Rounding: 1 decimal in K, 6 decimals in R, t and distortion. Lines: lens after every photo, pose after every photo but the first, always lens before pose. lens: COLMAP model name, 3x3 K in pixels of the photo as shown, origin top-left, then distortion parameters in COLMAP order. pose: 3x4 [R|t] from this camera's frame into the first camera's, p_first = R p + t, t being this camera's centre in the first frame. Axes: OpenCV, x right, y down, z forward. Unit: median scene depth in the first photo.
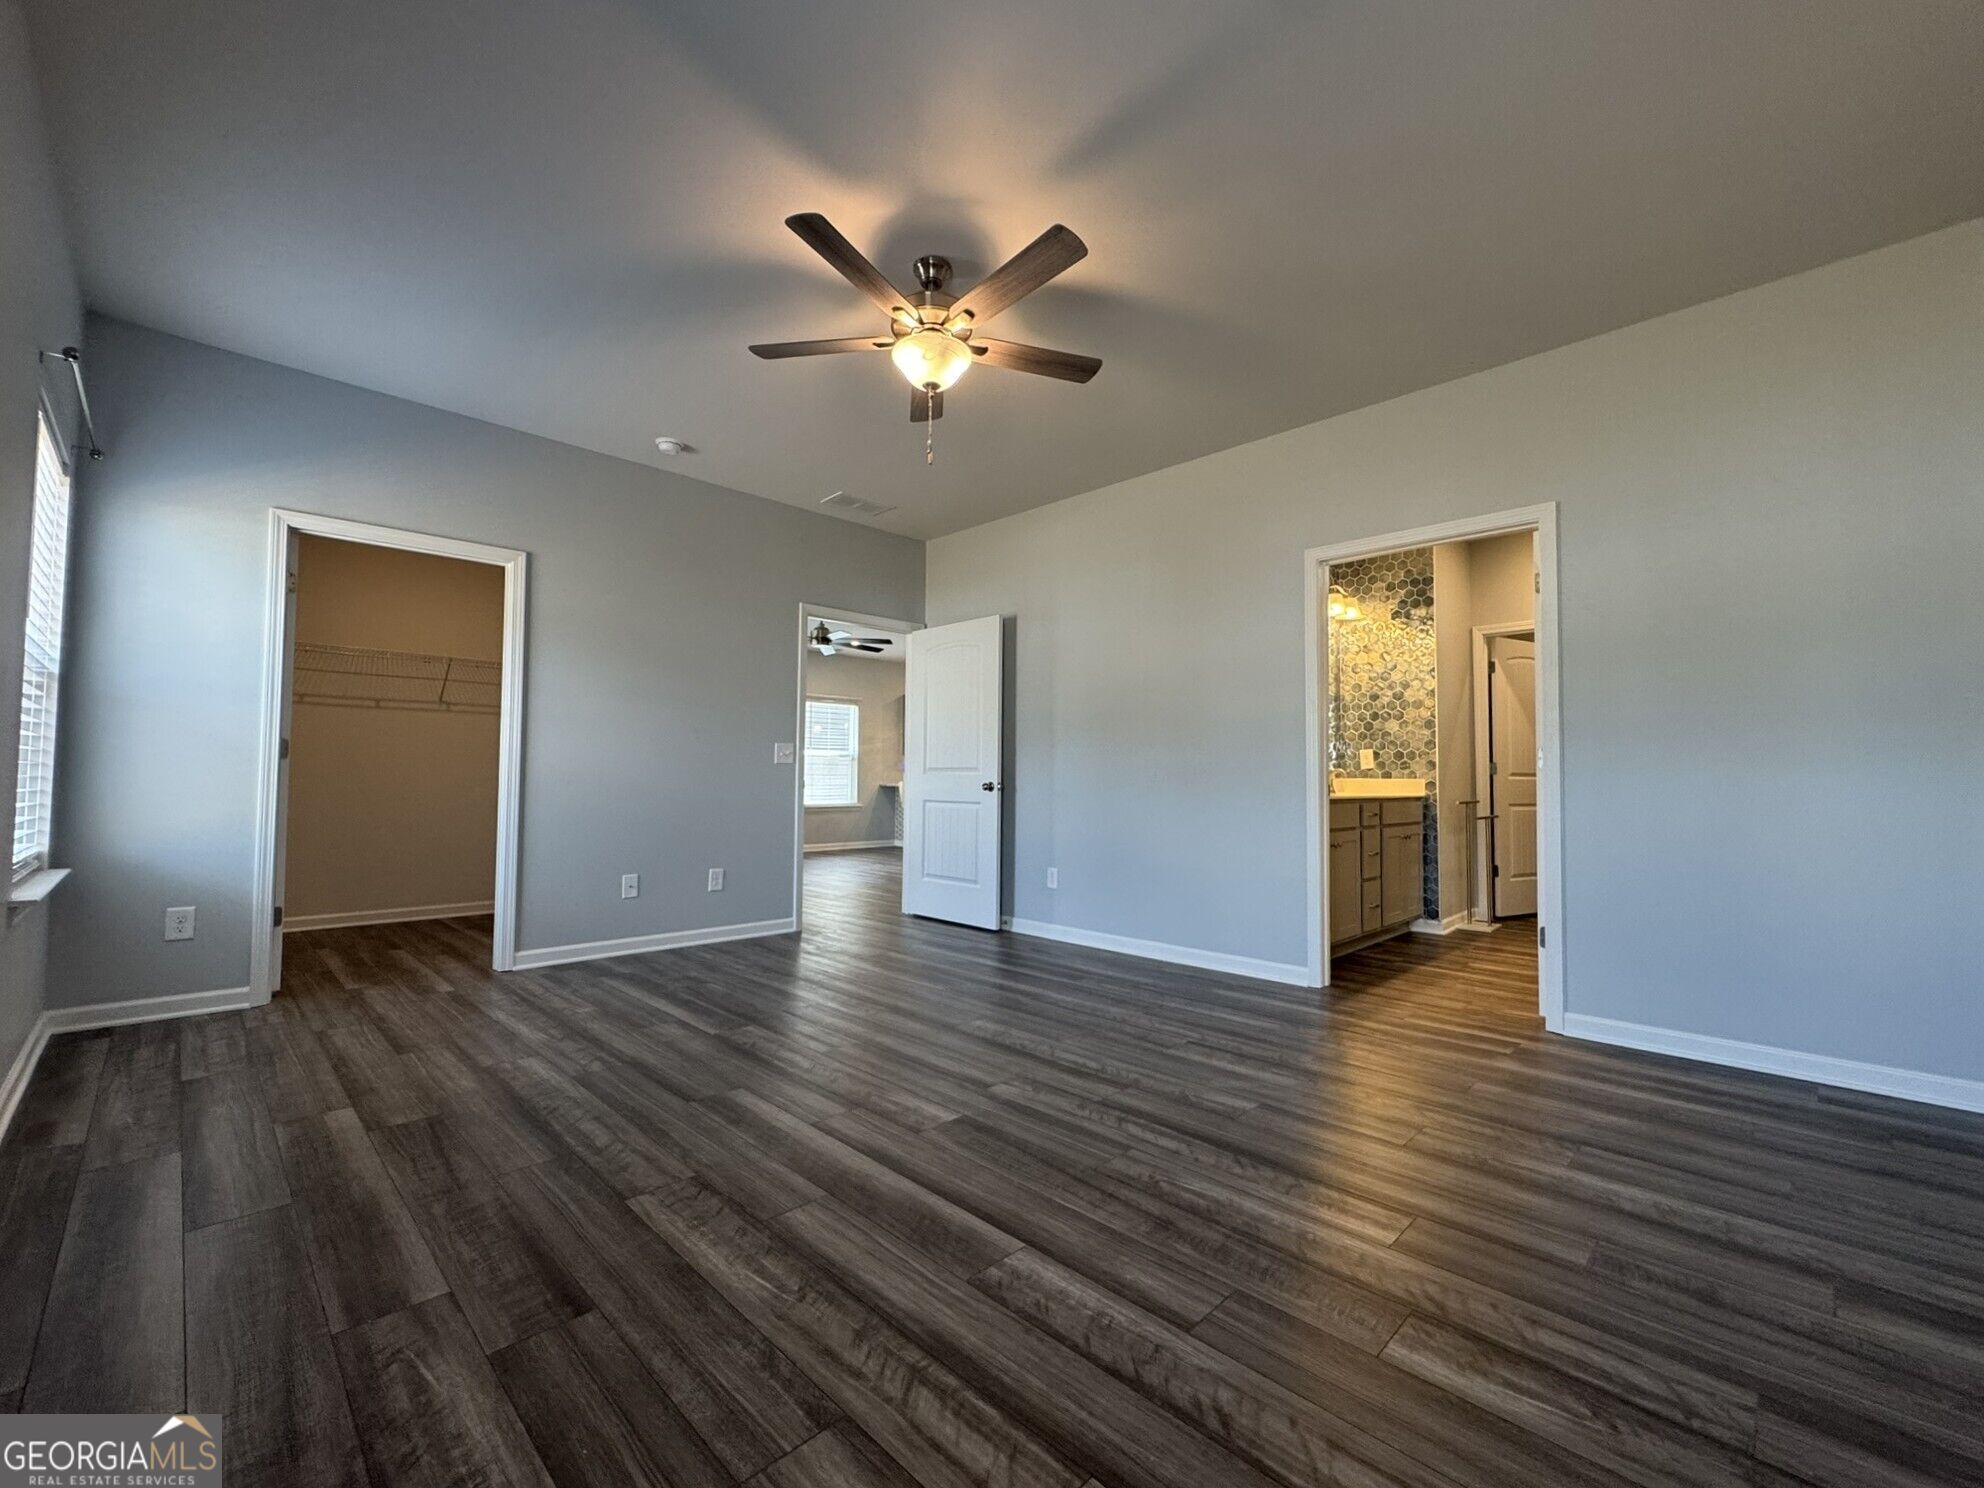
lens RADIAL K [[818.2, 0, 992.0], [0, 818.2, 744.0], [0, 0, 1]] dist [-0.000094, 0.000099]
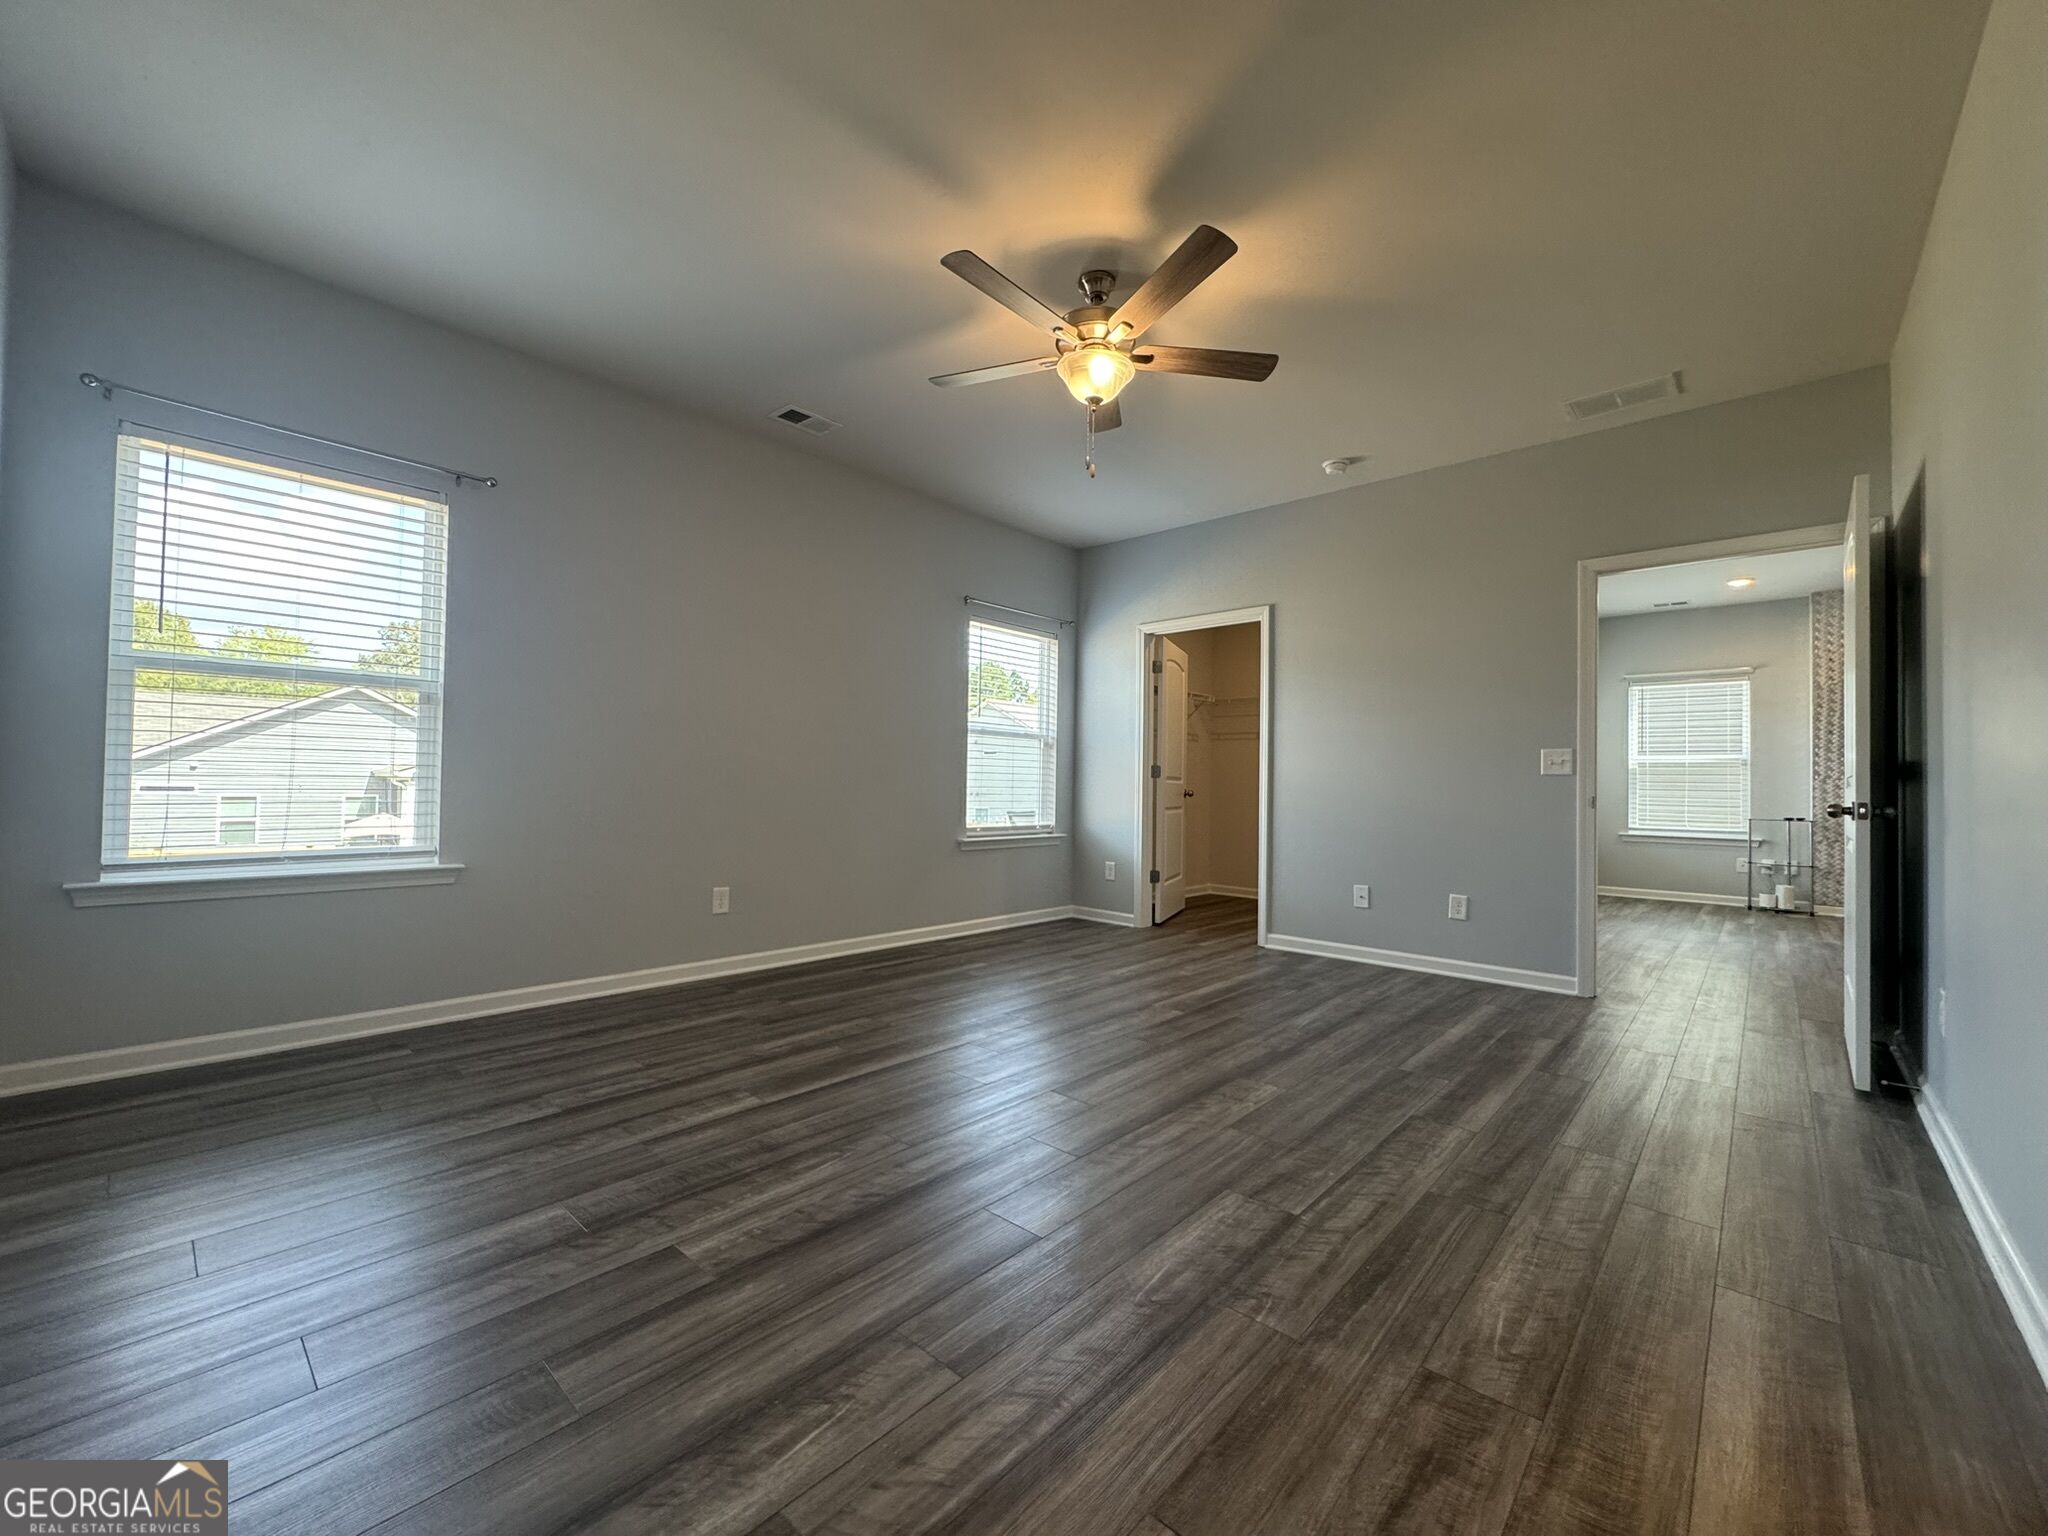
lens RADIAL K [[818.9, 0, 1024.0], [0, 818.9, 768.0], [0, 0, 1]] dist [-0.005562, 0.000536]
pose [[0.048424, -0.030598, -0.998358, 0.743360], [0.029146, 0.999148, -0.029209, 0.037907], [0.998402, -0.027684, 0.049274, 0.682526]]
